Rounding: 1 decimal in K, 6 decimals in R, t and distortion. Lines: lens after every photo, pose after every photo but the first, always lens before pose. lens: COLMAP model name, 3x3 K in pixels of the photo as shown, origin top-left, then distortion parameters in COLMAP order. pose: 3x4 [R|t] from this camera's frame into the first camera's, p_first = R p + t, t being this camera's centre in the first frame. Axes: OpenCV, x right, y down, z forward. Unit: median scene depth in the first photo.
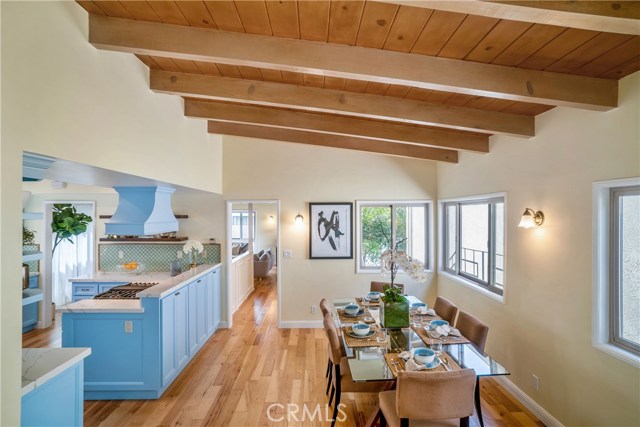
lens RADIAL K [[333.9, 0, 320.0], [0, 333.9, 213.5], [0, 0, 1]] dist [-0.065855, 0.040791]
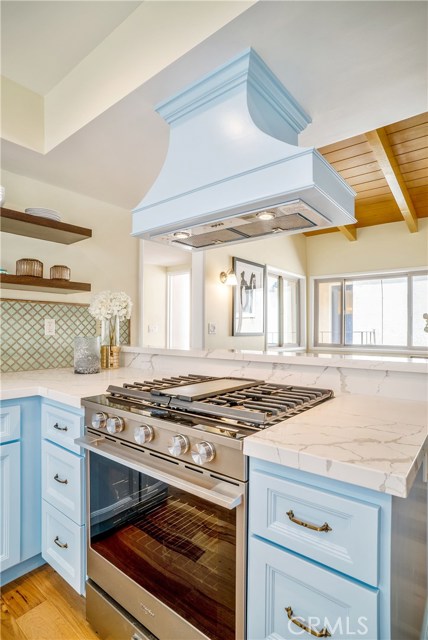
lens RADIAL K [[333.9, 0, 209.1], [0, 333.9, 329.9], [0, 0, 1]] dist [-0.065855, 0.040791]
pose [[0.657441, 0.006994, 0.753474, -0.600579], [-0.011829, 0.999929, 0.001040, 0.123913], [-0.753413, -0.009597, 0.657477, 0.572152]]
